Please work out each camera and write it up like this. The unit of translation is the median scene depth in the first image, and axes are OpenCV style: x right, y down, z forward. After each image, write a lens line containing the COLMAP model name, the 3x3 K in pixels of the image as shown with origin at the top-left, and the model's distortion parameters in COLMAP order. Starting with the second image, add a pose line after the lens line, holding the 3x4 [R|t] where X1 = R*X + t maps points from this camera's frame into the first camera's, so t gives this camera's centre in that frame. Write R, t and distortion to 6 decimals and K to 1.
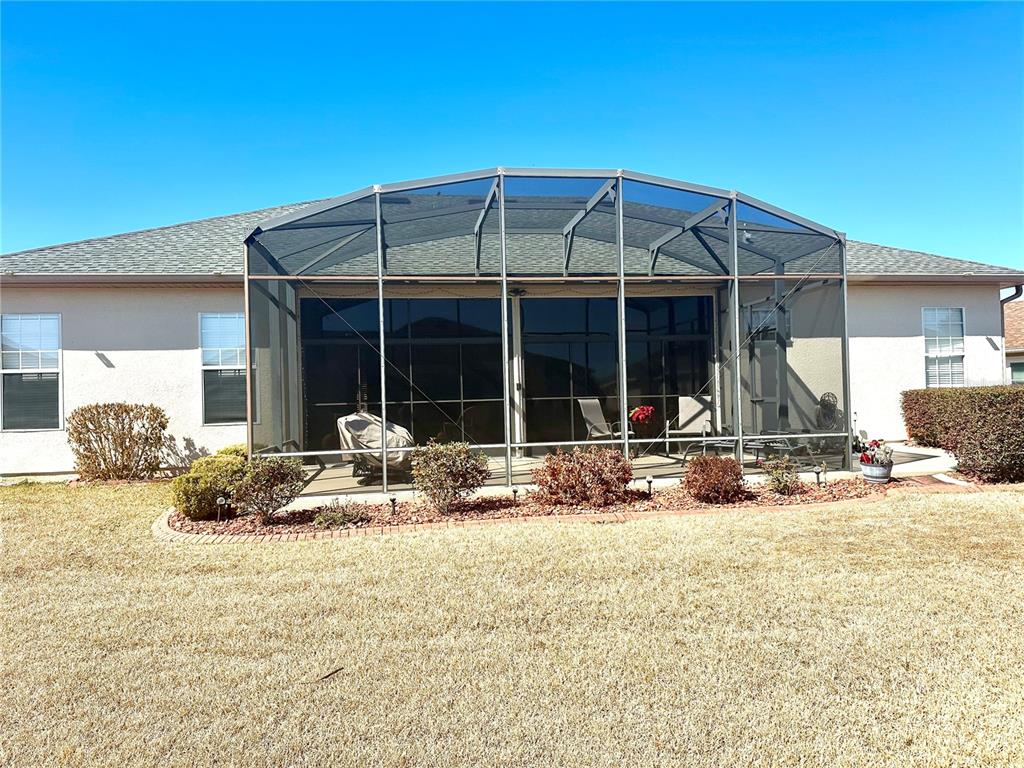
lens RADIAL K [[700.8, 0, 512.0], [0, 700.8, 384.0], [0, 0, 1]] dist [0.087317, -0.125816]
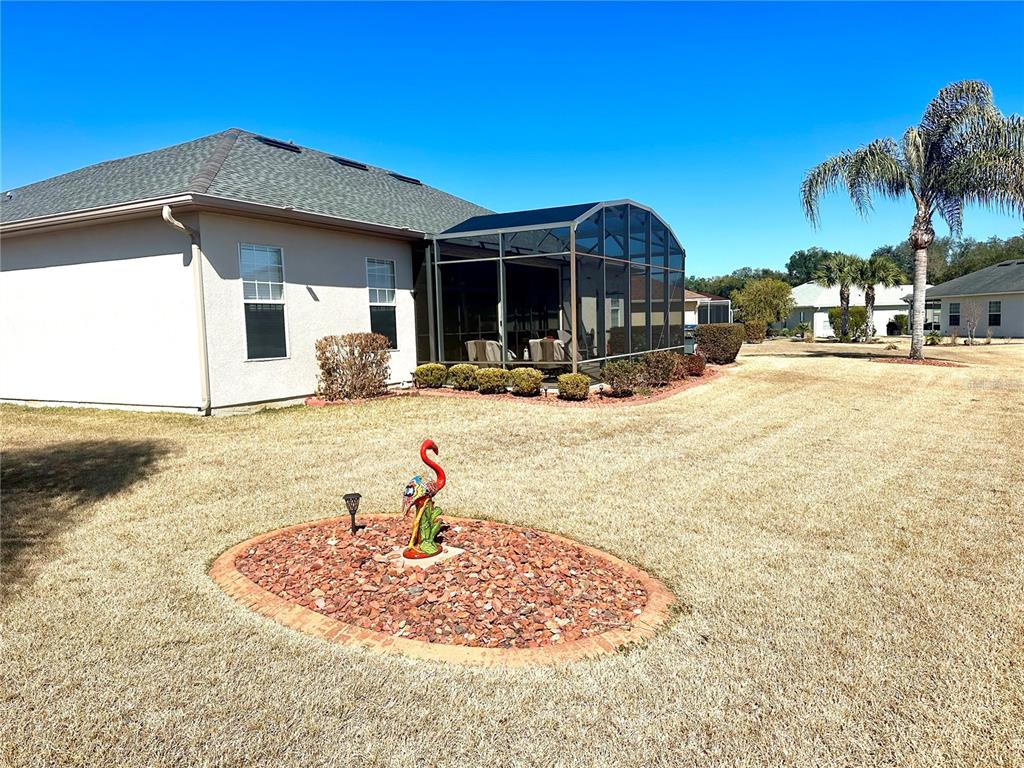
lens RADIAL K [[700.8, 0, 512.0], [0, 700.8, 384.0], [0, 0, 1]] dist [0.087317, -0.125816]
pose [[0.609712, -0.053870, 0.790790, -1.252313], [-0.015307, 0.996701, 0.079699, 0.013621], [-0.792475, -0.060699, 0.606876, 0.088110]]
